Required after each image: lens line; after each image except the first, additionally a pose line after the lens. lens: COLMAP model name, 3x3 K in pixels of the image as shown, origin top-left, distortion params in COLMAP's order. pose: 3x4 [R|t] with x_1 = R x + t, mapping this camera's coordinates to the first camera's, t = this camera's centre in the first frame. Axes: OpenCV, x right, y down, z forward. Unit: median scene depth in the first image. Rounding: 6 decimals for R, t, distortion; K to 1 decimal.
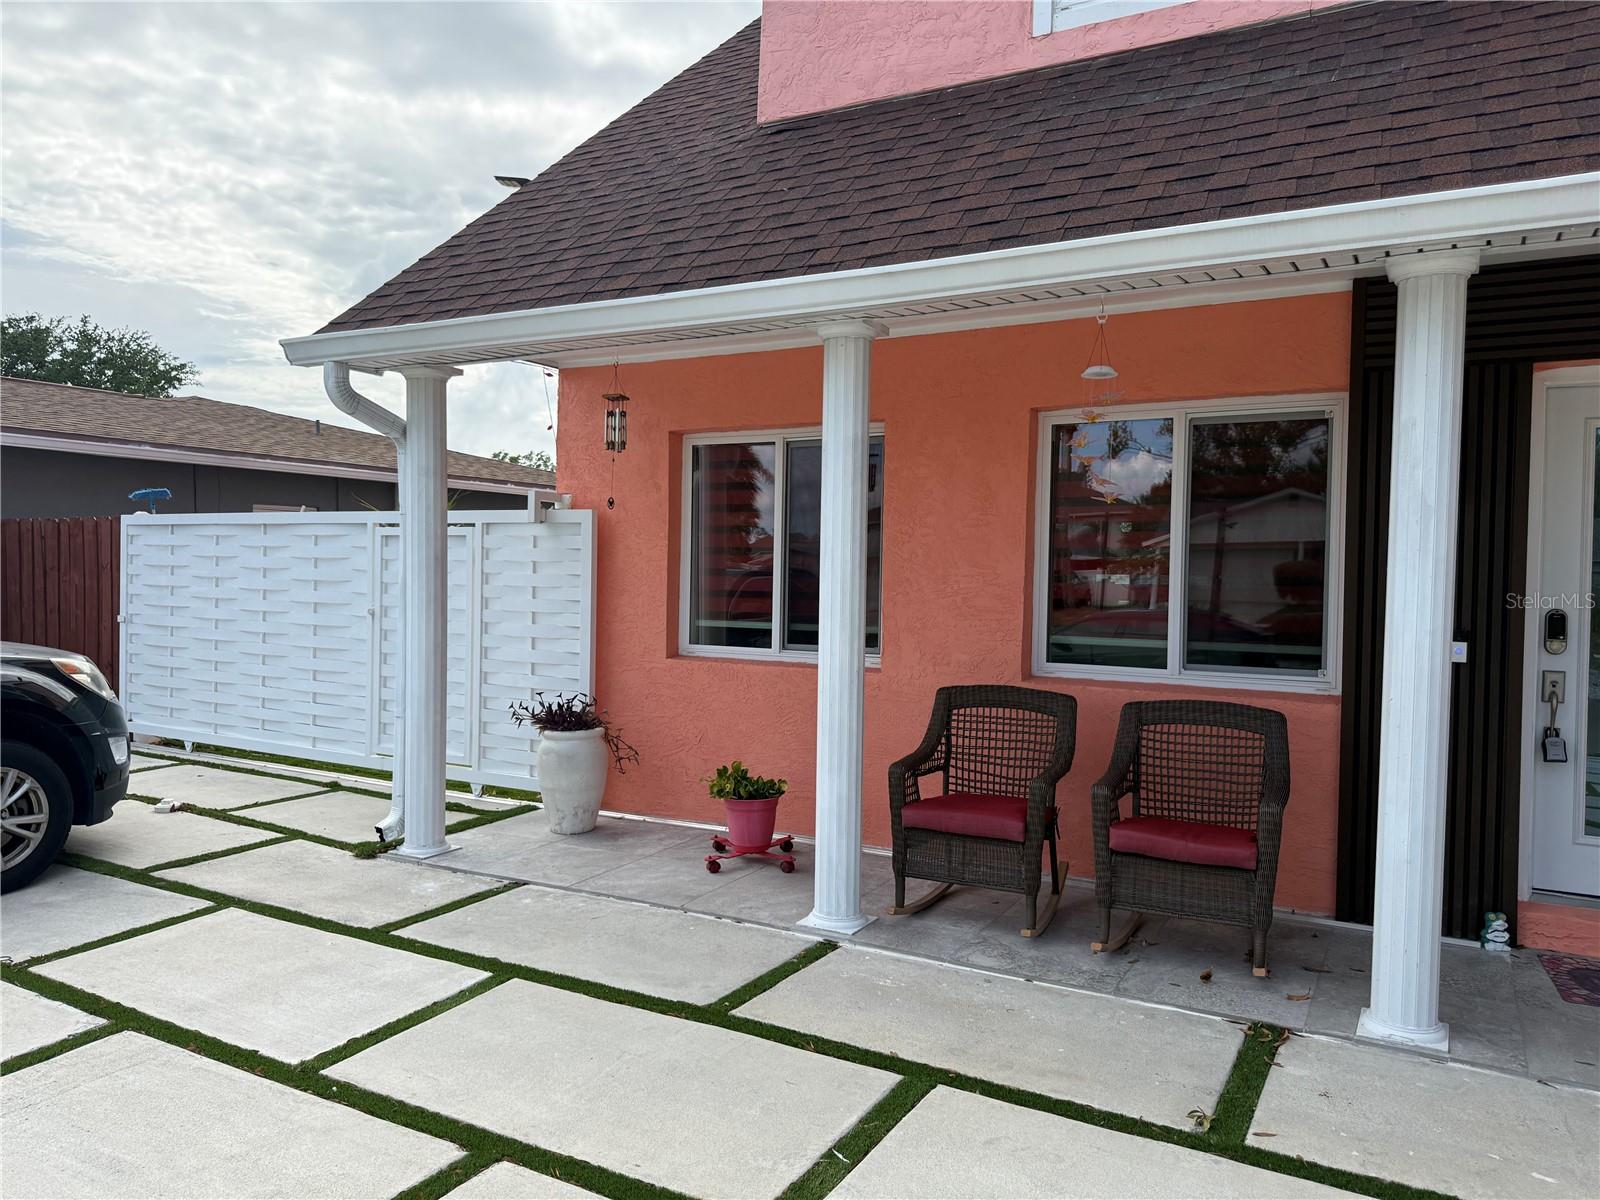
lens RADIAL K [[1128.0, 0, 801.4], [0, 1128.0, 601.6], [0, 0, 1]] dist [0.050605, -0.065293]
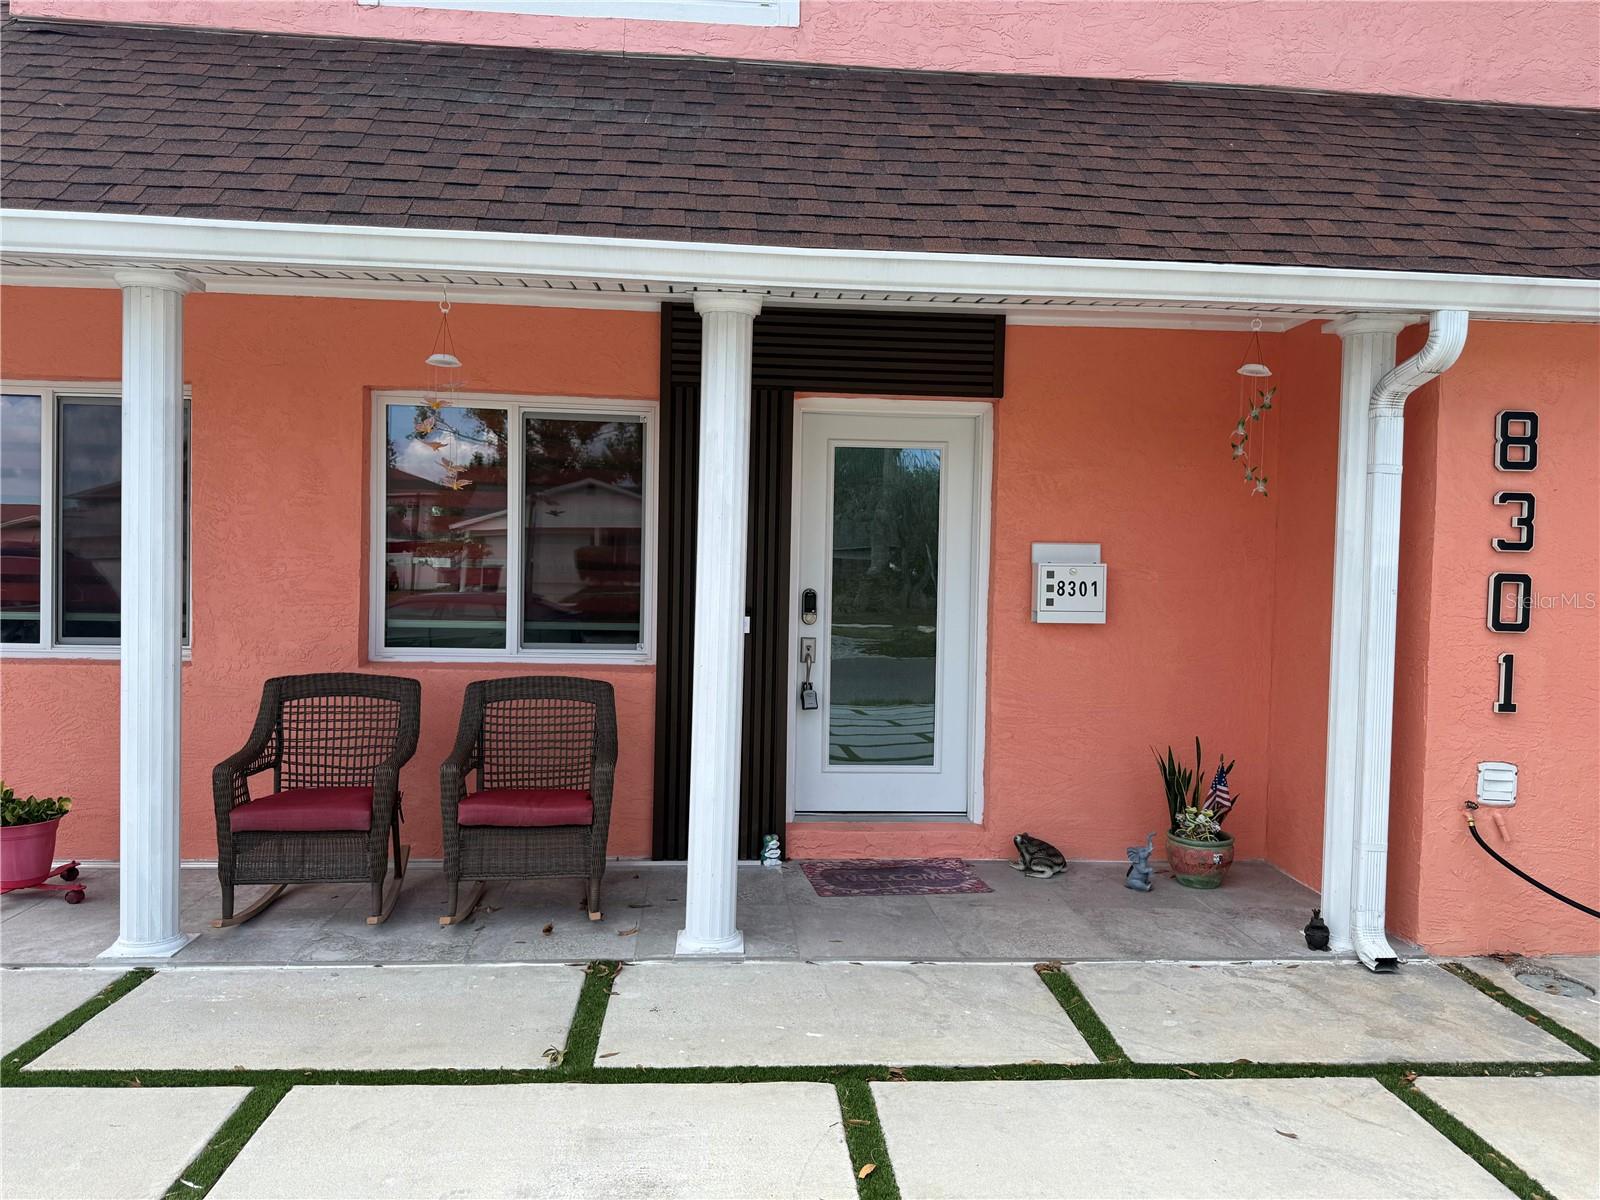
lens RADIAL K [[1128.0, 0, 799.2], [0, 1128.0, 606.1], [0, 0, 1]] dist [0.050605, -0.065293]
pose [[0.829931, -0.017942, 0.557577, -0.041312], [0.007060, 0.999740, 0.021662, -0.000911], [-0.557821, -0.014041, 0.829842, -0.027164]]
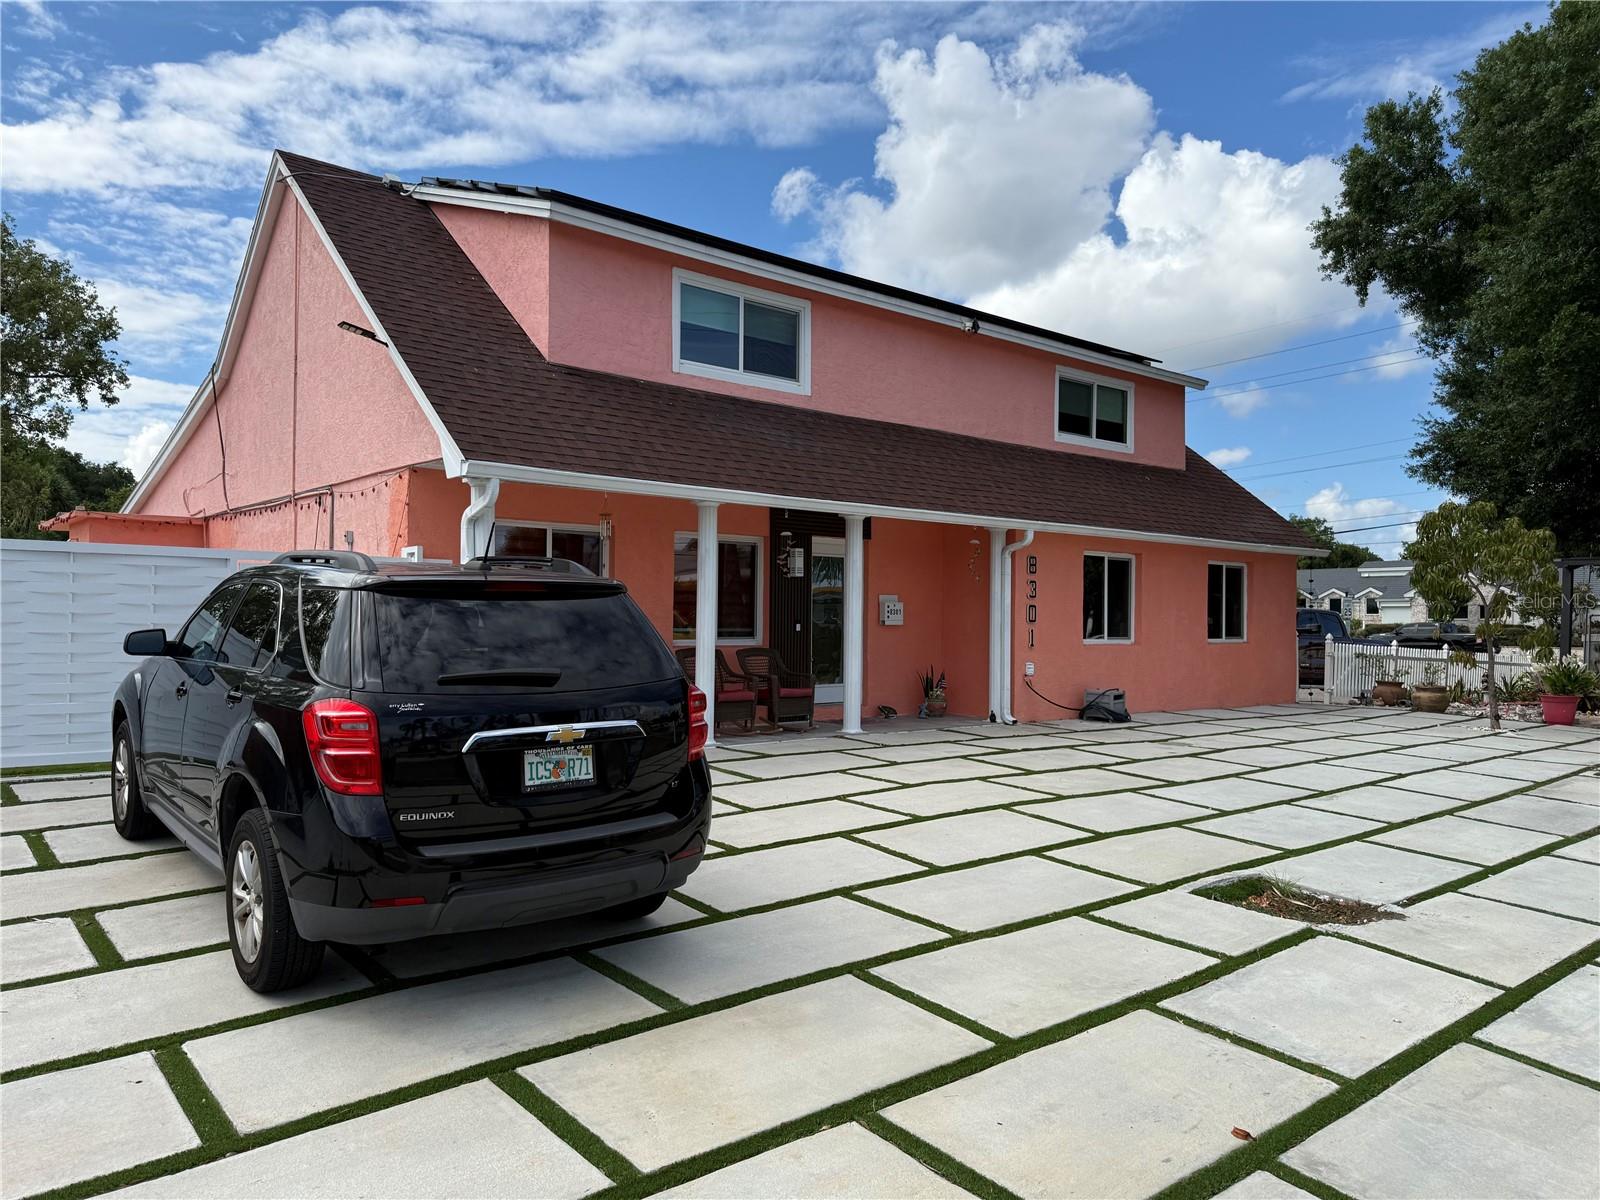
lens RADIAL K [[1128.0, 0, 779.6], [0, 1128.0, 603.7], [0, 0, 1]] dist [0.050605, -0.065293]
pose [[0.352499, 0.000377, 0.935812, -2.216186], [0.020284, 0.999762, -0.008044, 0.004127], [-0.935592, 0.021818, 0.352407, -0.014961]]
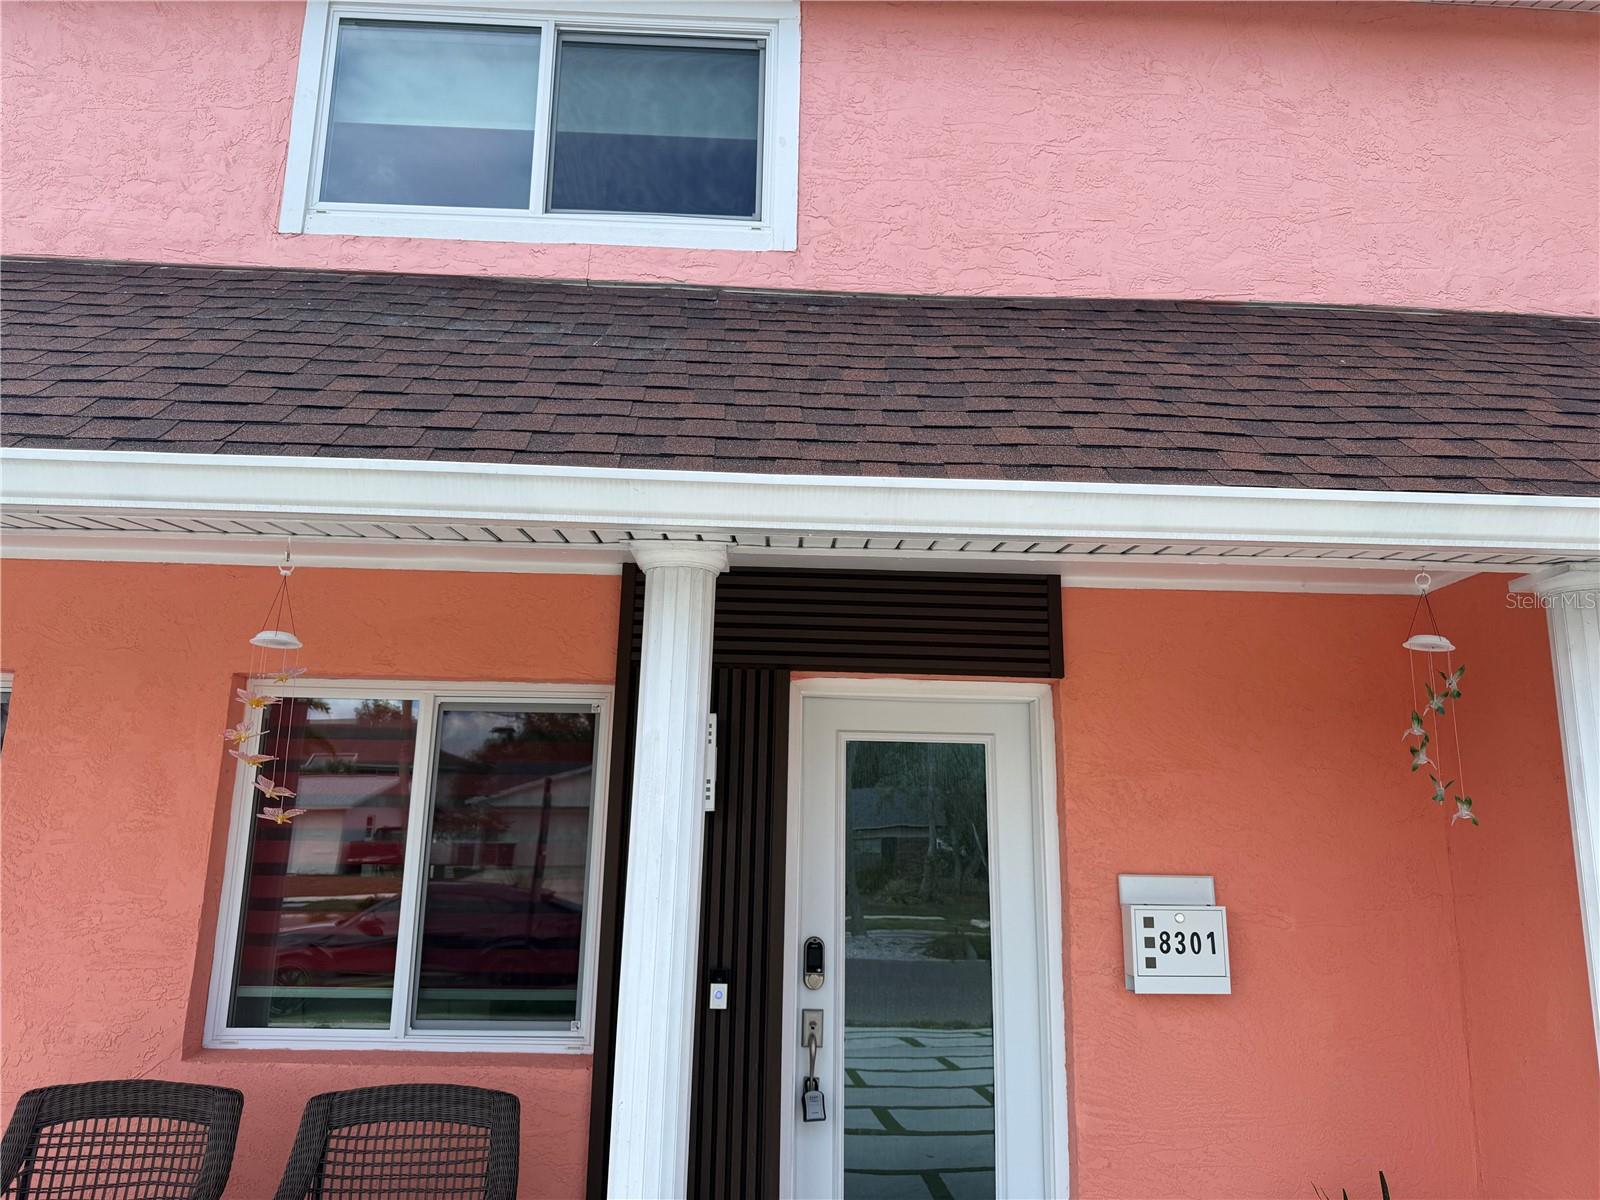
lens RADIAL K [[1128.0, 0, 806.0], [0, 1128.0, 595.8], [0, 0, 1]] dist [0.050605, -0.065293]
pose [[0.849460, 0.110849, 0.515877, 0.153624], [0.009626, 0.974266, -0.225197, -0.055985], [-0.527565, 0.196262, 0.826533, 0.191826]]
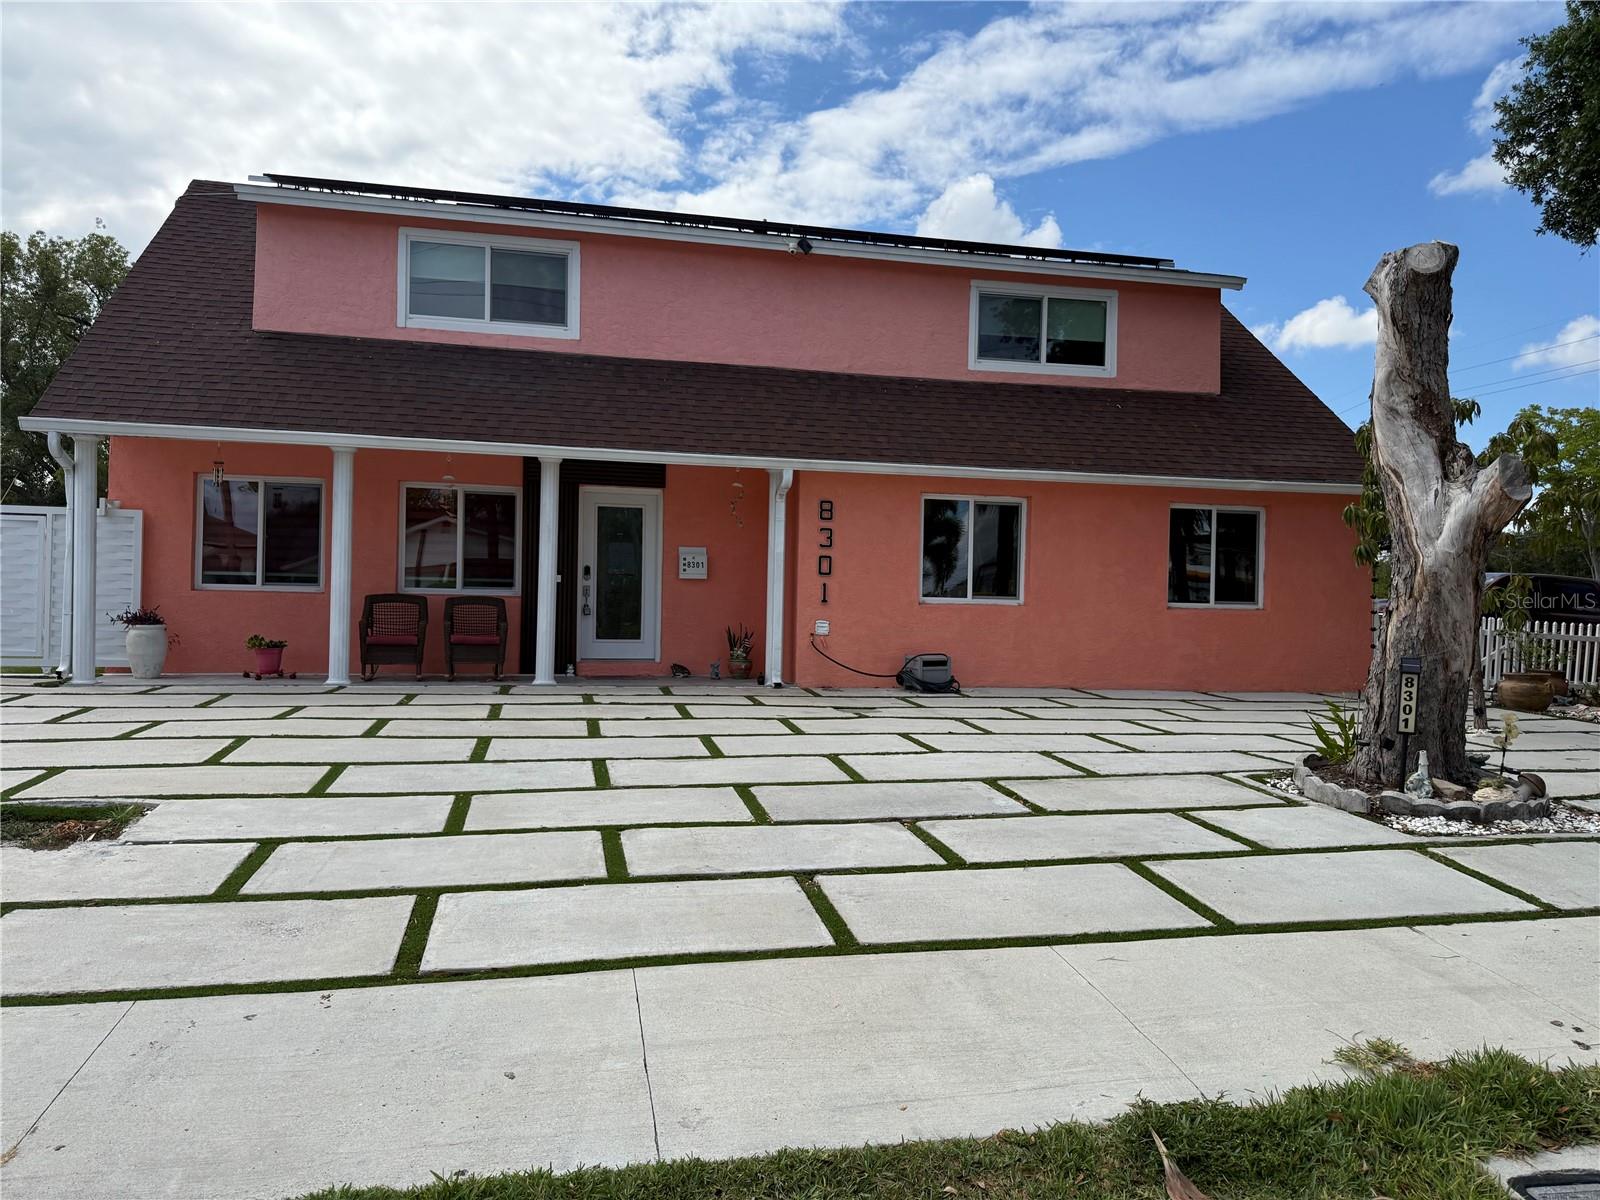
lens RADIAL K [[1128.0, 0, 807.3], [0, 1128.0, 620.7], [0, 0, 1]] dist [0.050605, -0.065293]
pose [[0.741419, -0.009526, 0.670975, -0.909185], [0.010168, 0.999944, 0.002961, 0.150438], [-0.670965, 0.004627, 0.741474, -1.602351]]
